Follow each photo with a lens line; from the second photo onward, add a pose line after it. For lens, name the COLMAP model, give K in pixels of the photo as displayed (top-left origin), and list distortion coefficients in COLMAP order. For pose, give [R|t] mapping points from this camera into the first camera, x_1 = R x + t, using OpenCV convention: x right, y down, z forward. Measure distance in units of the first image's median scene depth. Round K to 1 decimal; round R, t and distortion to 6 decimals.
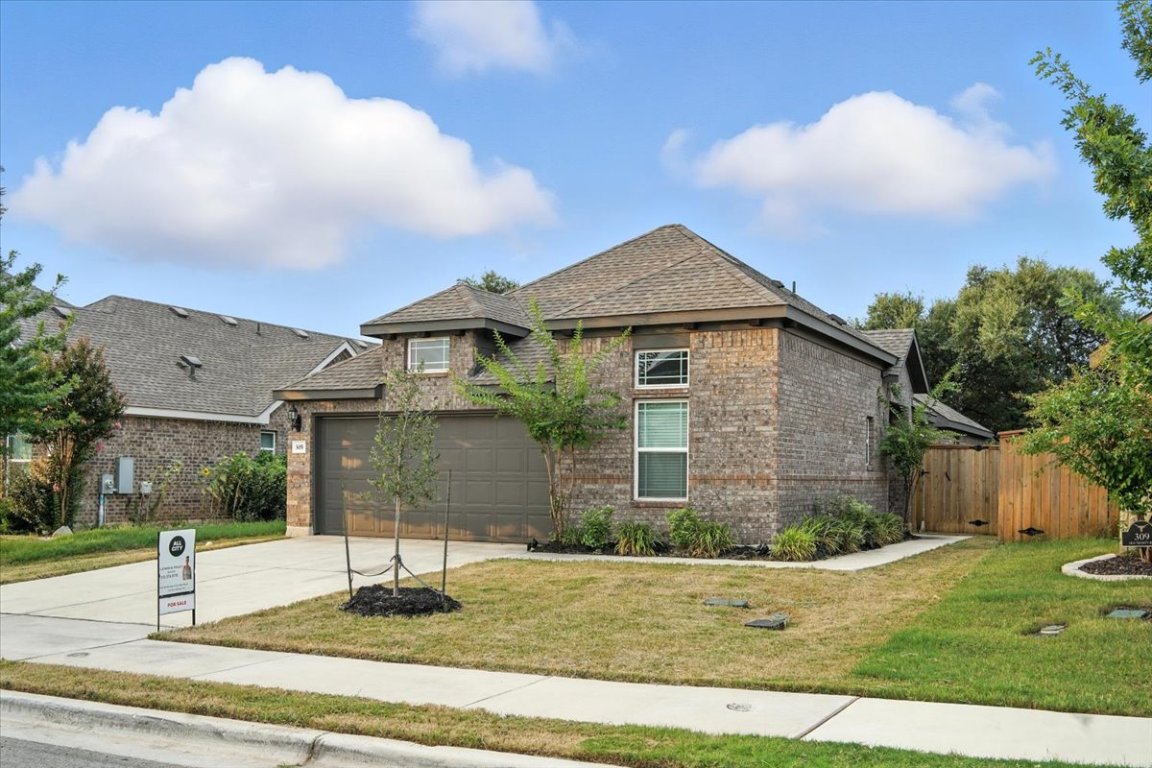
lens RADIAL K [[1191.3, 0, 576.0], [0, 1191.3, 384.0], [0, 0, 1]] dist [-0.095631, 0.187033]
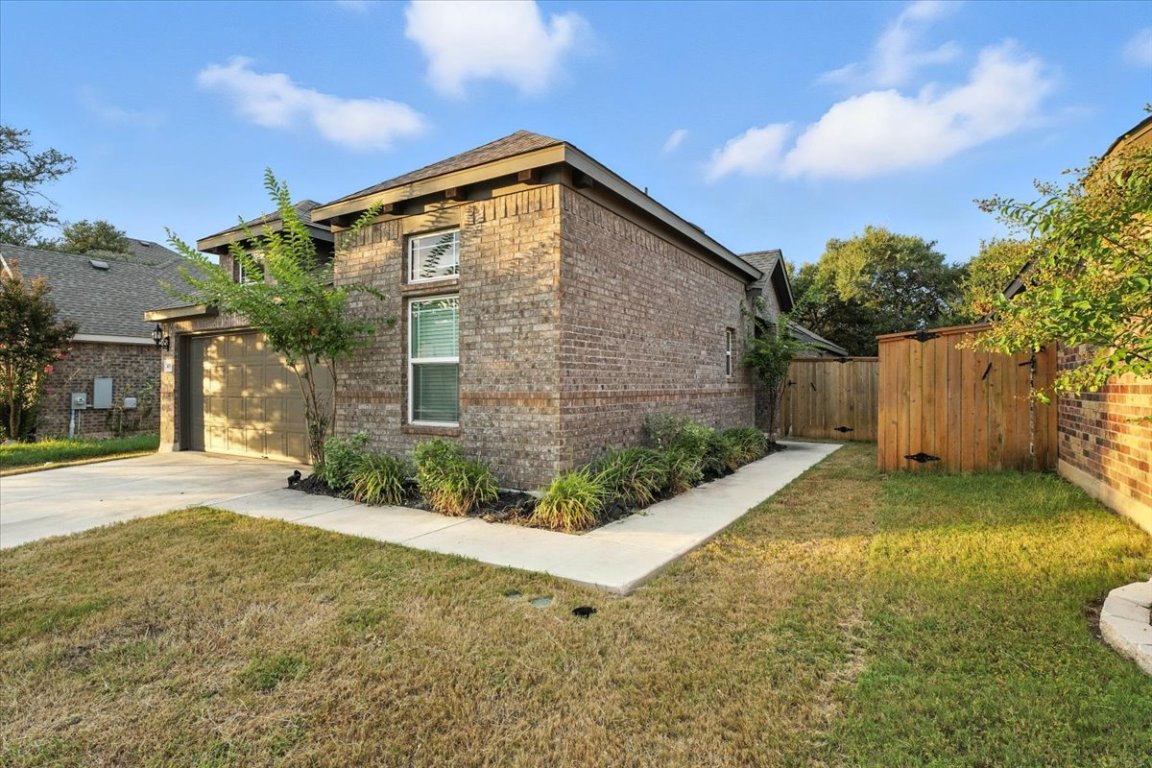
lens RADIAL K [[572.7, 0, 580.0], [0, 572.7, 355.2], [0, 0, 1]] dist [-0.001630, -0.000088]
pose [[0.996575, -0.014958, -0.081331, 0.186582], [0.017212, 0.999485, 0.027079, 0.040687], [0.080884, -0.028386, 0.996319, 0.594662]]
